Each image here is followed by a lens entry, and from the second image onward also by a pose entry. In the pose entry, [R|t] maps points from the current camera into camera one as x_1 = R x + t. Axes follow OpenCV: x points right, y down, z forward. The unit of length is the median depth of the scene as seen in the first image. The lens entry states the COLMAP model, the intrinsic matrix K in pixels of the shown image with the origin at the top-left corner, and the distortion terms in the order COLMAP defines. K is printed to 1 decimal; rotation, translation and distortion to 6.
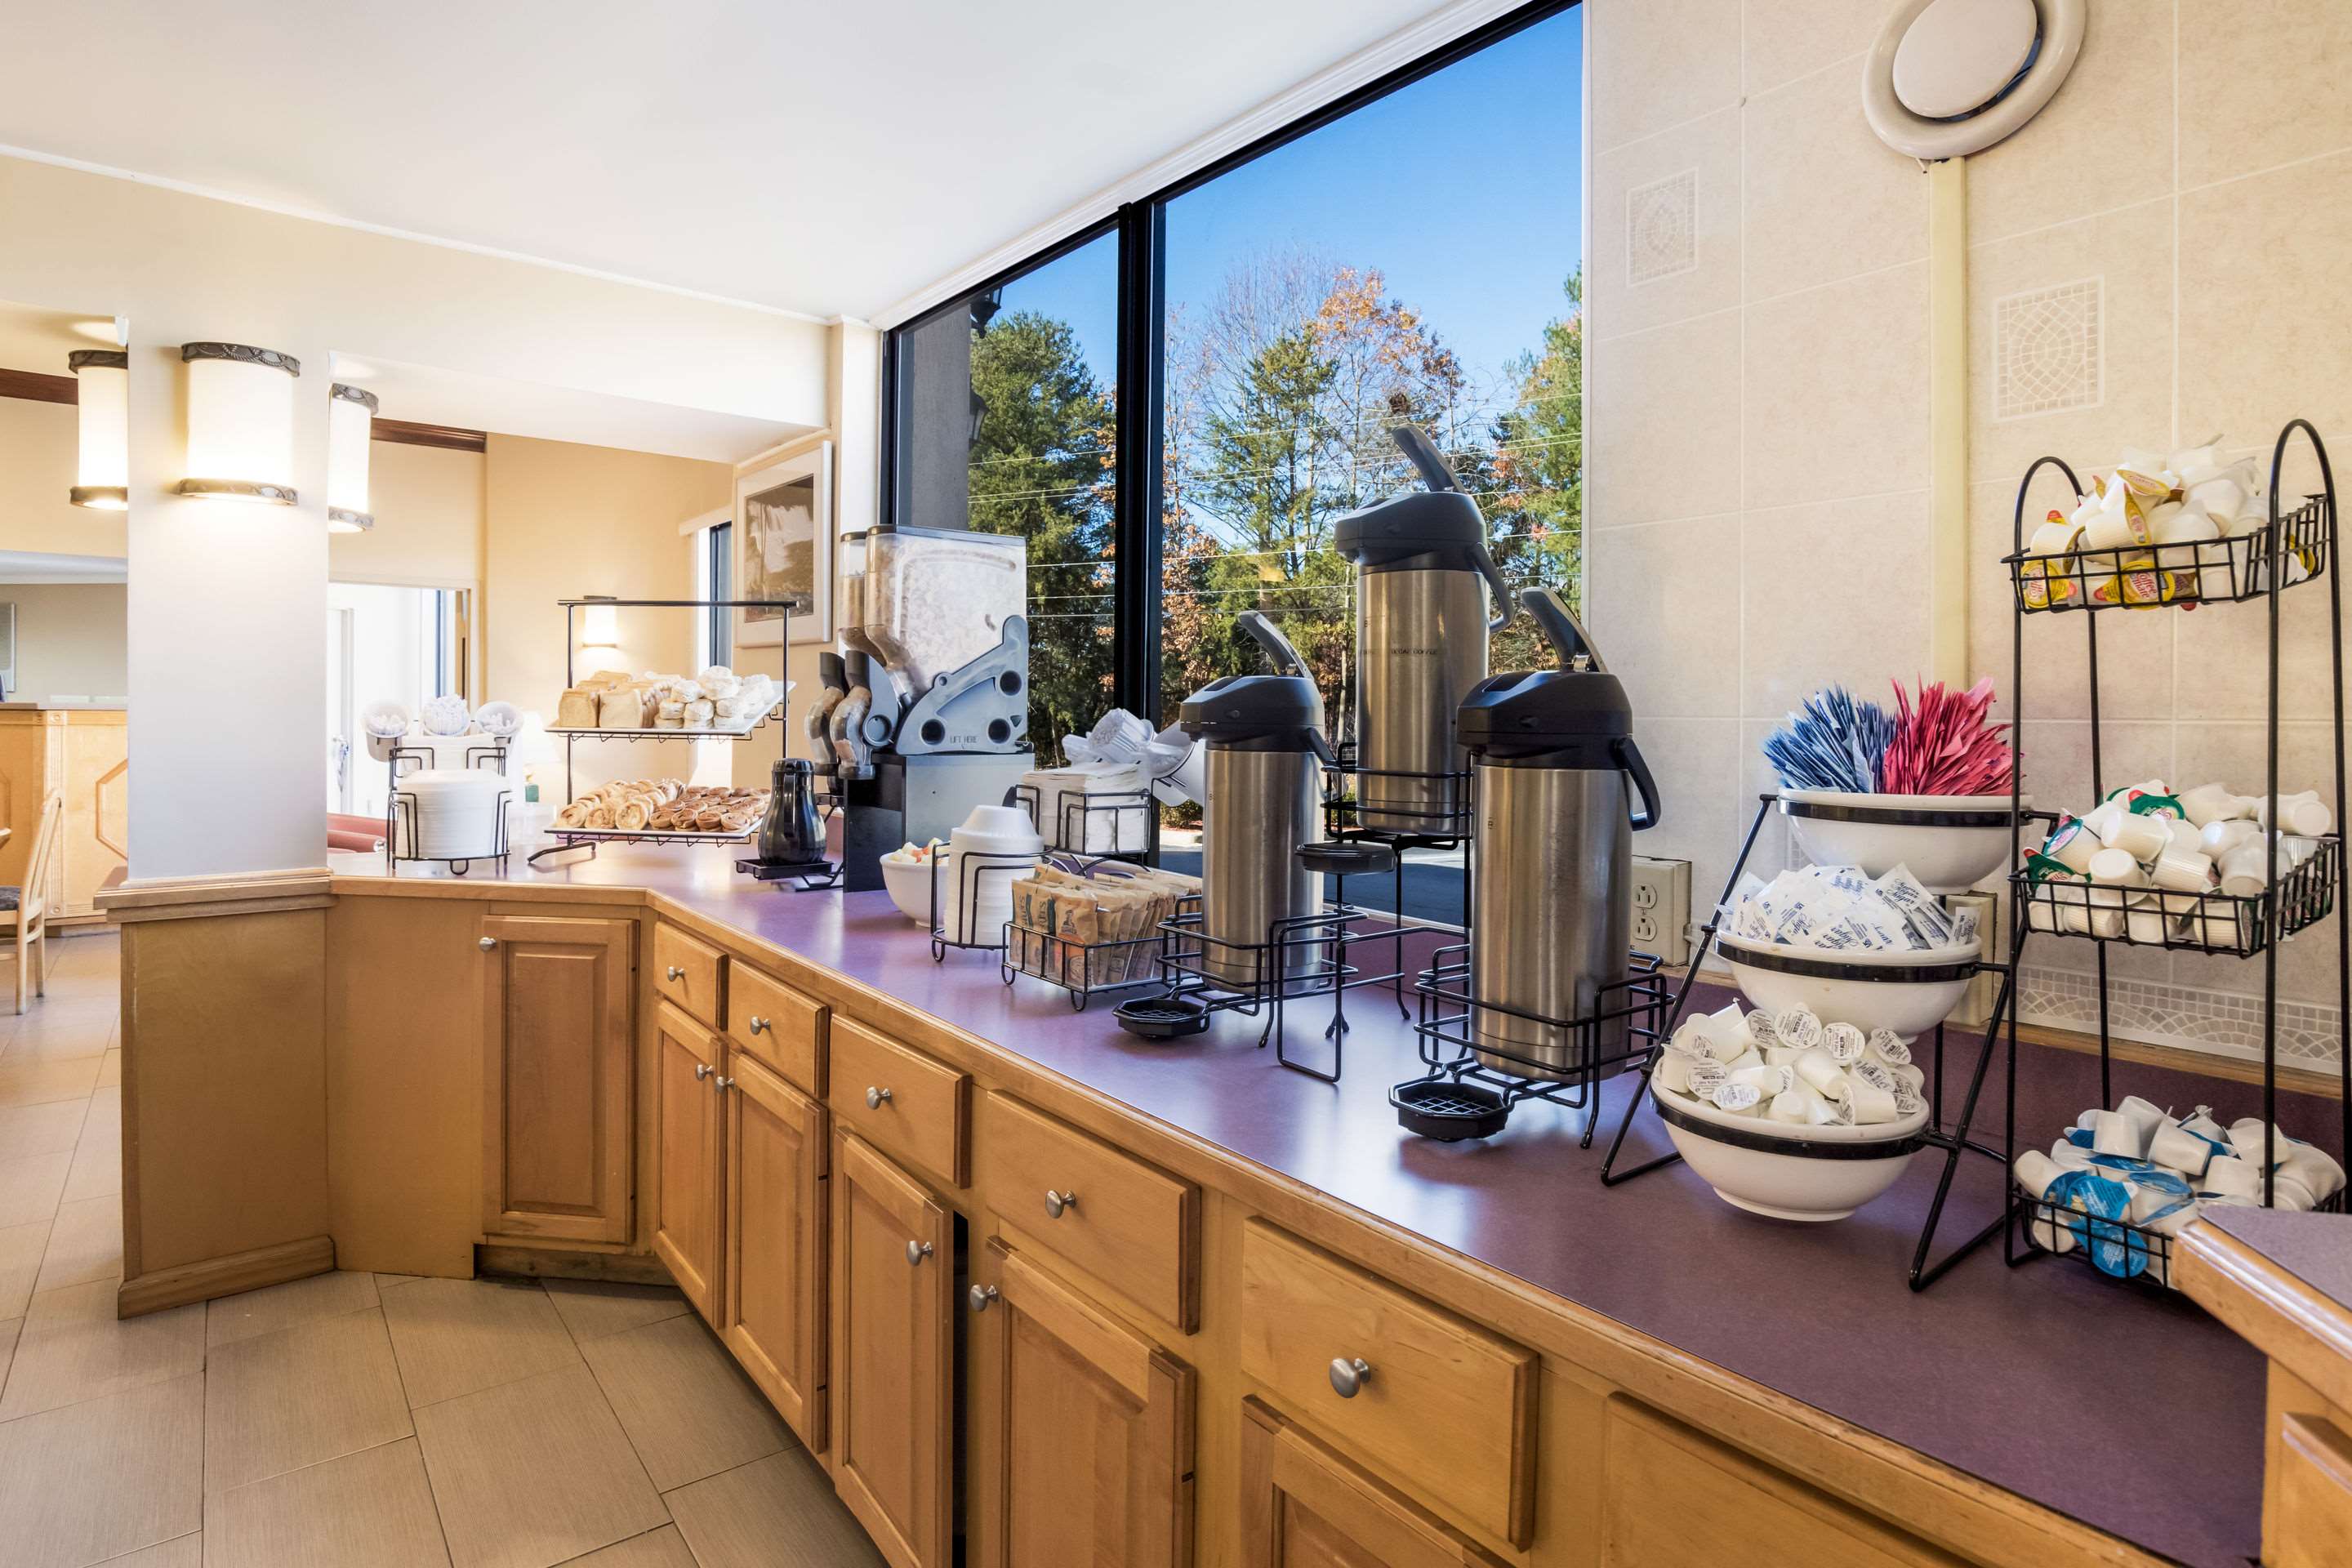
lens RADIAL K [[1236.2, 0, 1192.4], [0, 1236.2, 714.8], [0, 0, 1]] dist [-0.016882, -0.000369]
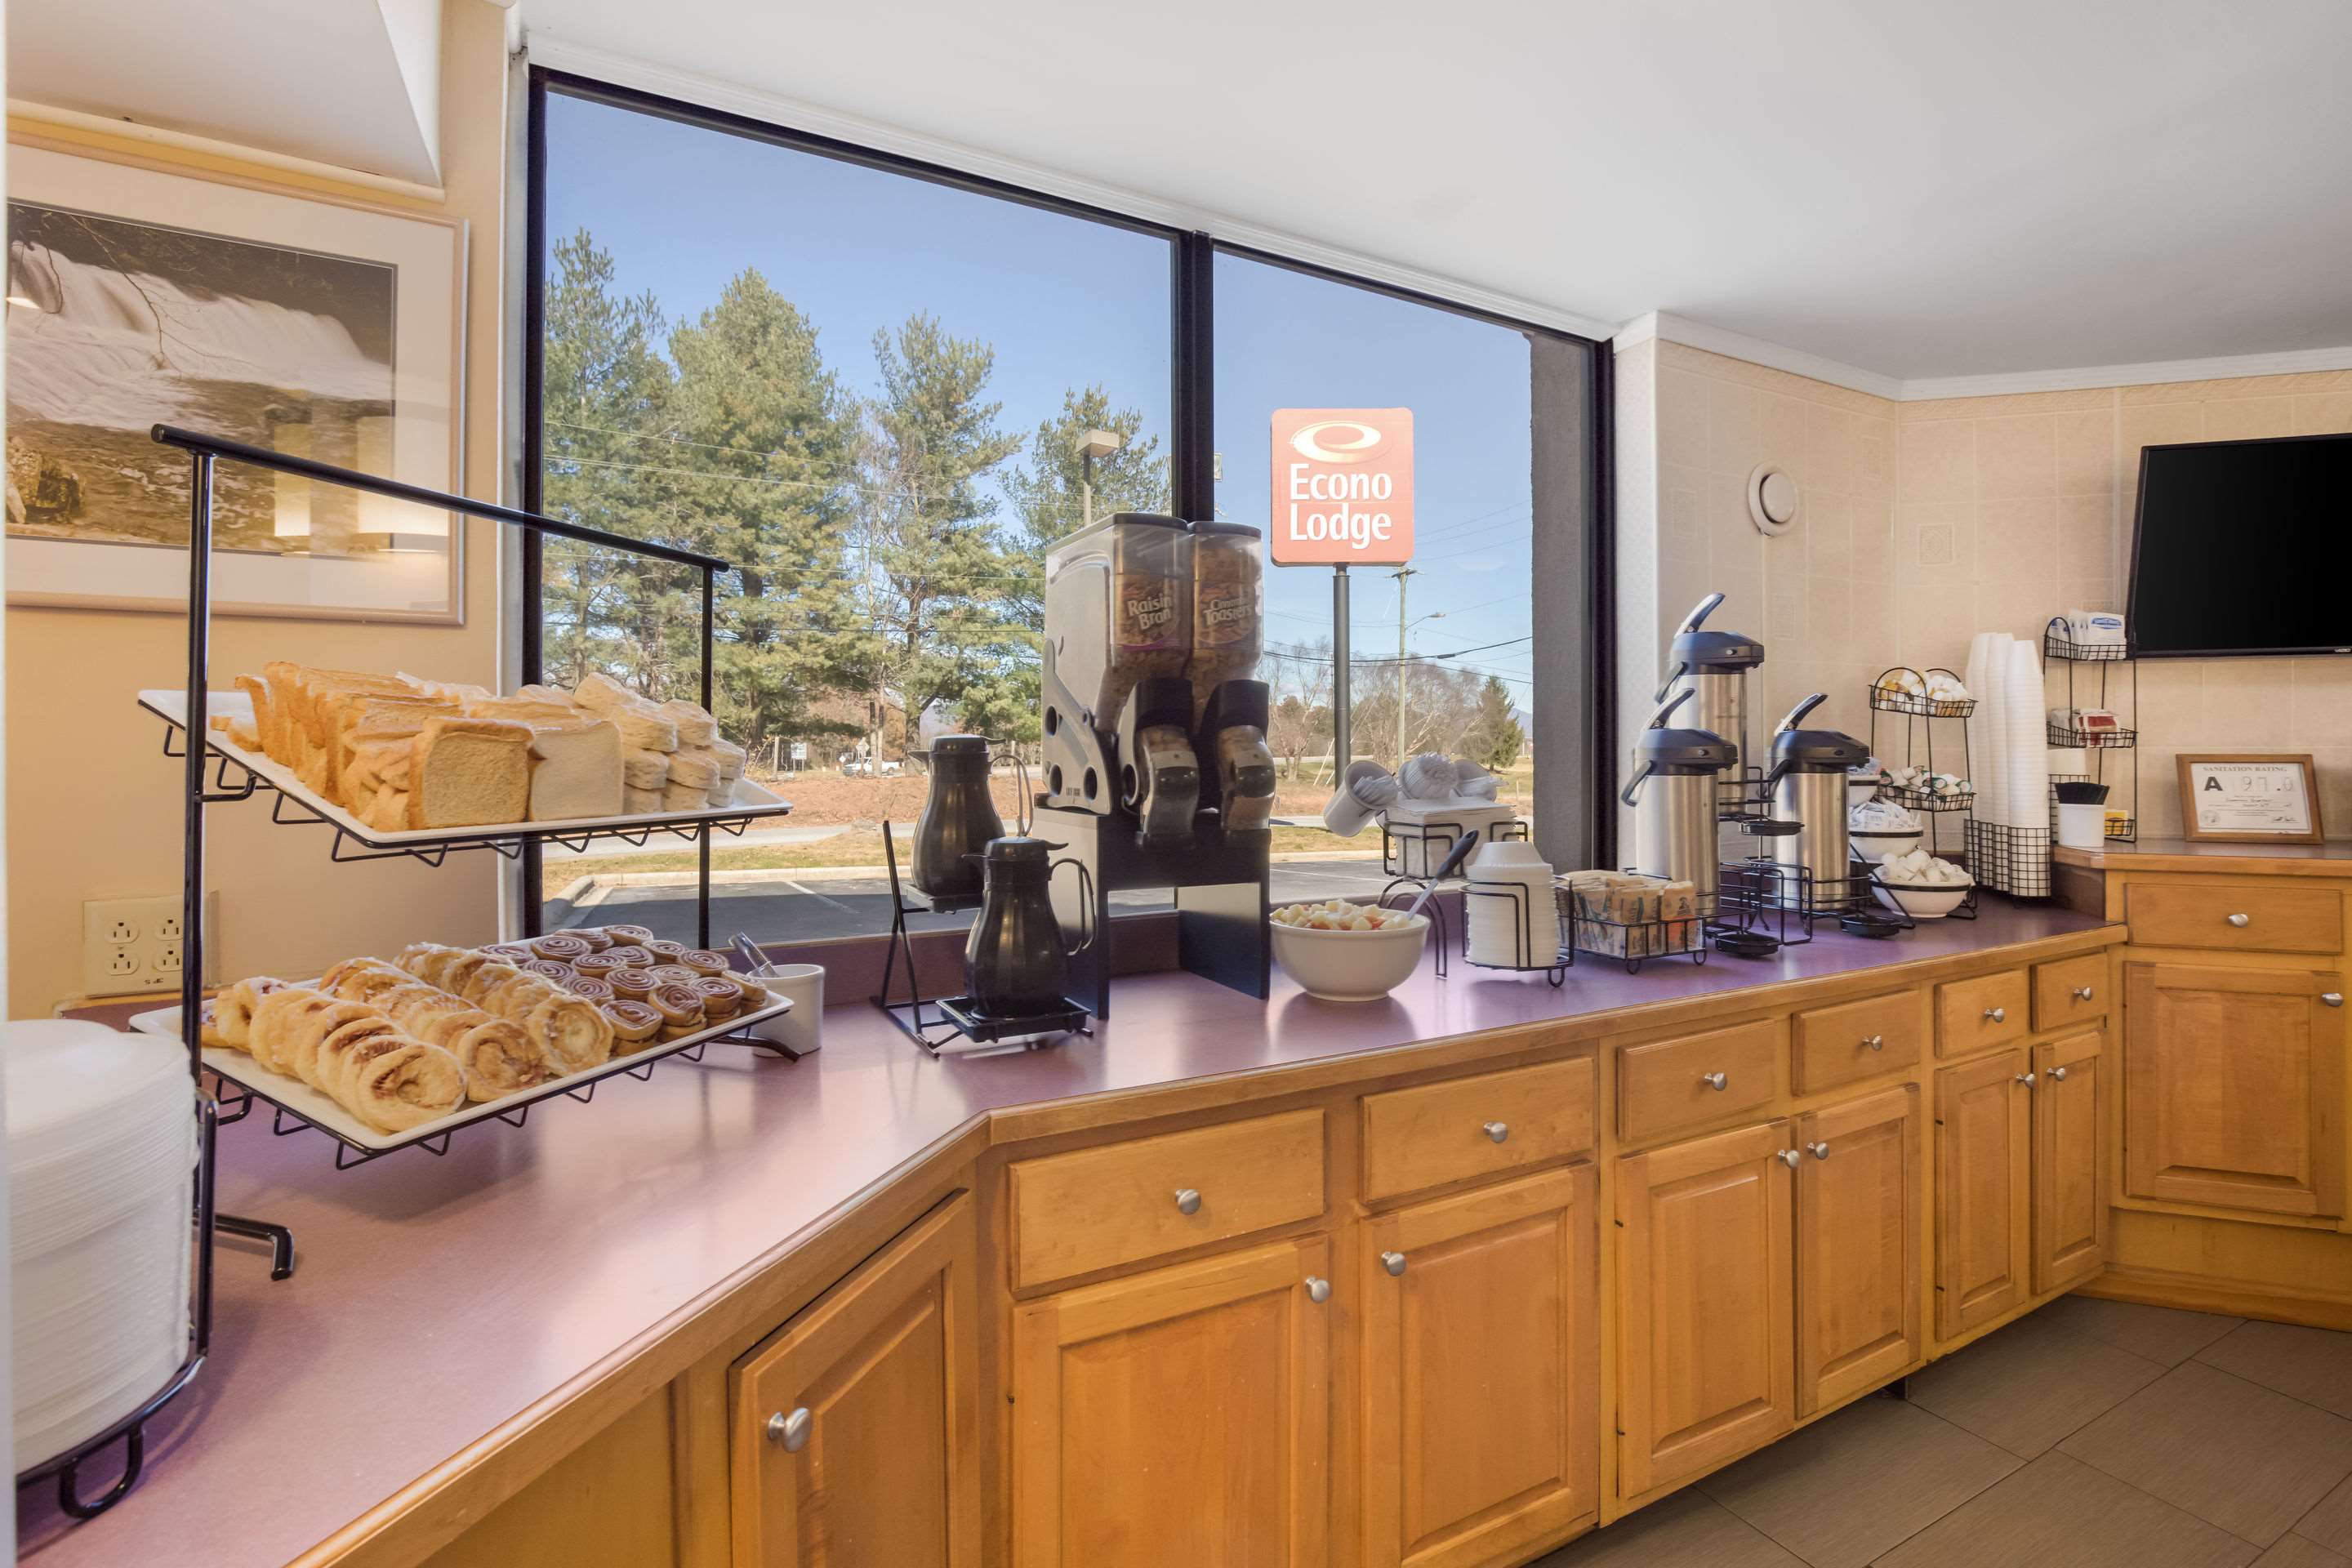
lens RADIAL K [[1077.5, 0, 1186.1], [0, 1077.5, 738.5], [0, 0, 1]] dist [-0.019533, 0.000673]
pose [[0.193546, -0.003199, 0.981086, -0.942150], [0.008458, 0.999963, 0.001592, -0.017369], [-0.981055, 0.007990, 0.193566, 0.903659]]
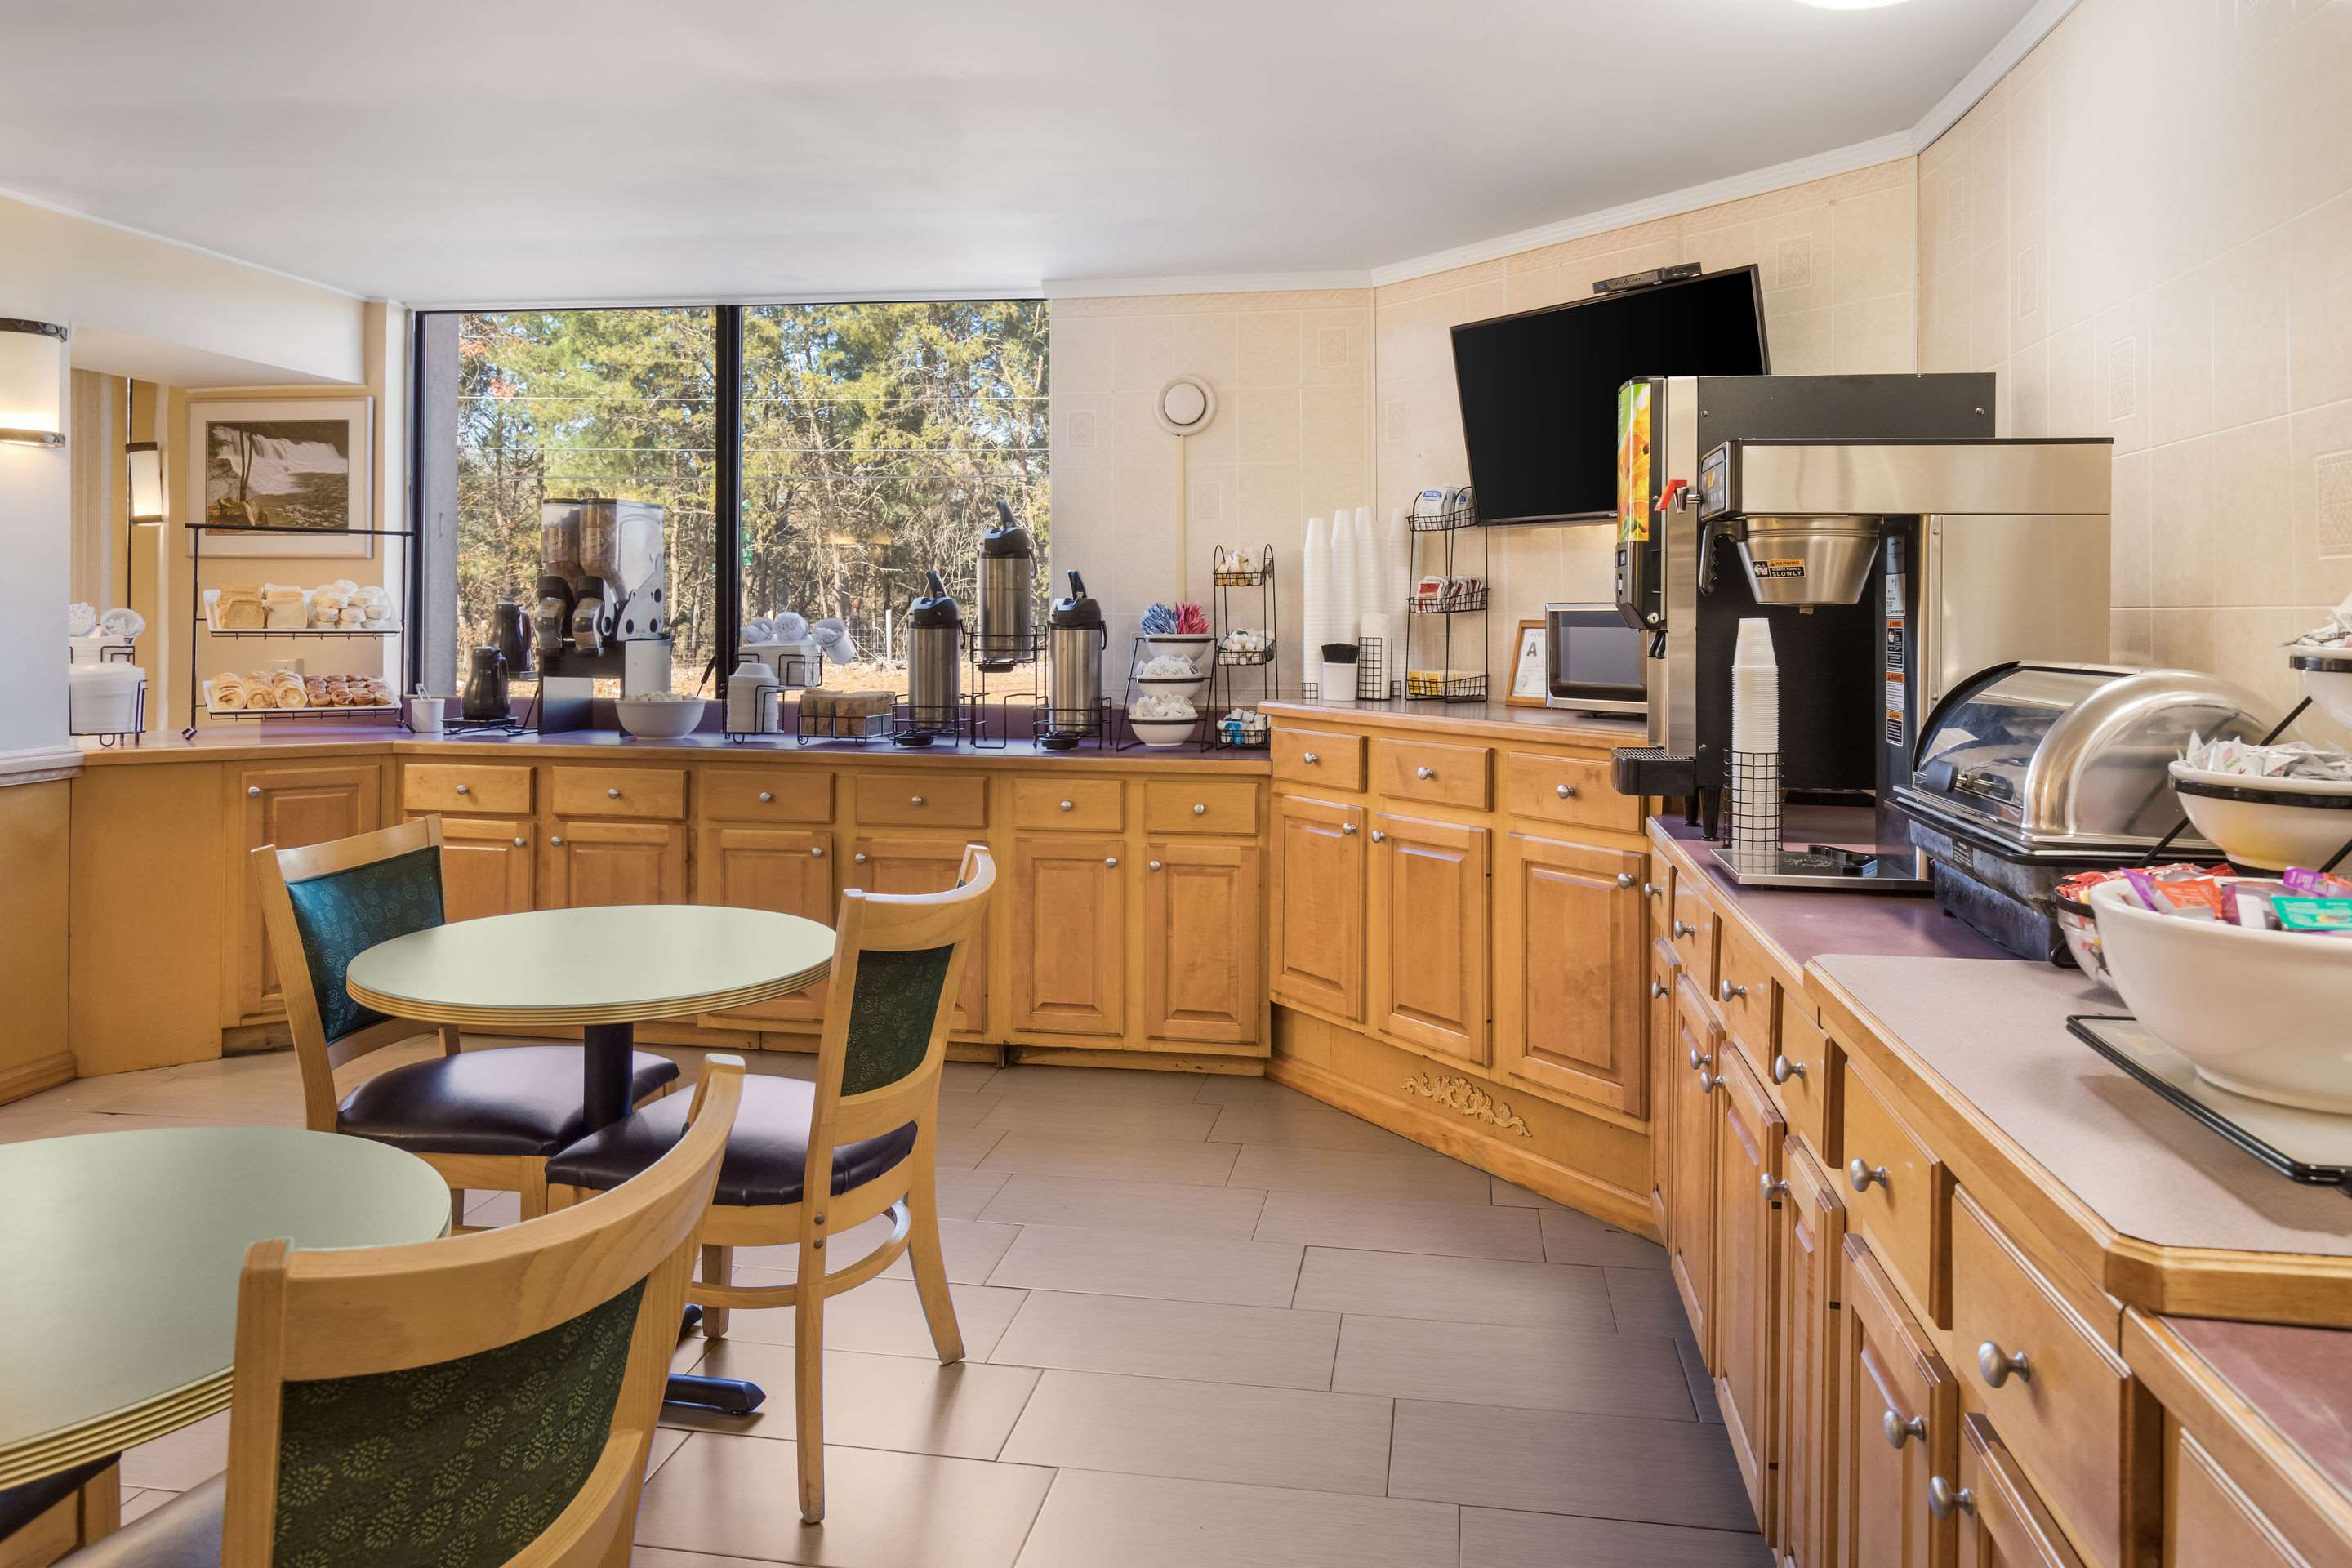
lens RADIAL K [[1542.6, 0, 1181.9], [0, 1542.6, 607.9], [0, 0, 1]] dist [-0.001313, -0.000609]
pose [[0.751349, -0.005930, 0.659879, -1.009022], [0.007716, 0.999970, 0.000201, -0.005222], [-0.659860, 0.004940, 0.751372, -1.000979]]
